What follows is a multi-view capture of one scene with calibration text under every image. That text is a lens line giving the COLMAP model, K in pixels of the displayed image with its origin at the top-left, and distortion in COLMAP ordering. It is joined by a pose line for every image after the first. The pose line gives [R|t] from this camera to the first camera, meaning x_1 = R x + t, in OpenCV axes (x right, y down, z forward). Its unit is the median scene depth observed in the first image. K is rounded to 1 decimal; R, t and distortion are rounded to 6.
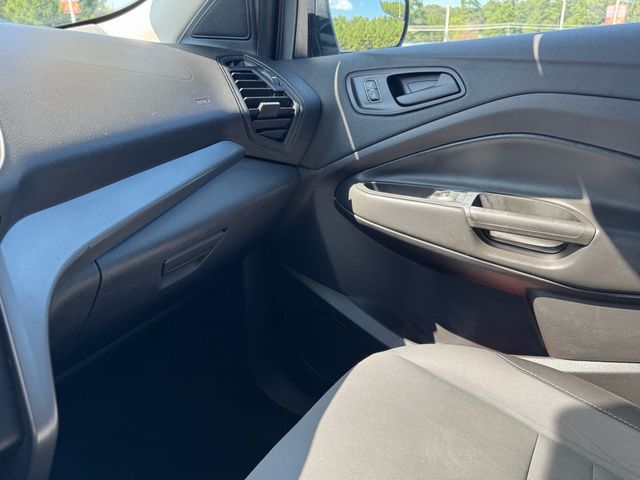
lens RADIAL K [[491.6, 0, 319.8], [0, 491.6, 241.5], [0, 0, 1]] dist [0.003109, 0.007880]
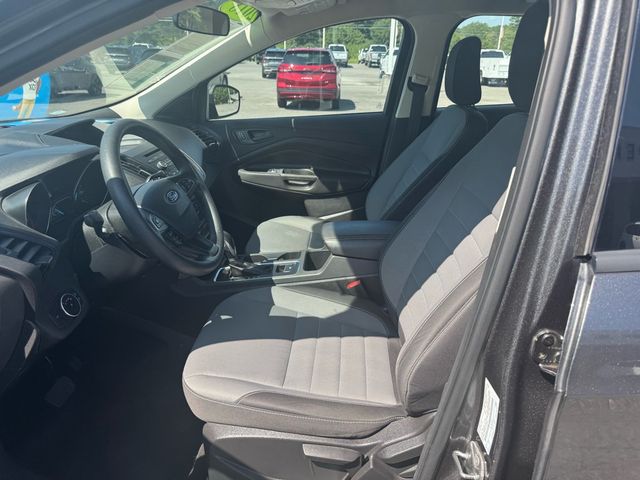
lens RADIAL K [[458.9, 0, 317.2], [0, 458.9, 242.3], [0, 0, 1]] dist [-0.003242, -0.017158]
pose [[0.884768, -0.151039, 0.440878, -0.840340], [0.129598, 0.988451, 0.078549, 0.159786], [-0.447650, -0.012360, 0.894123, -1.703105]]
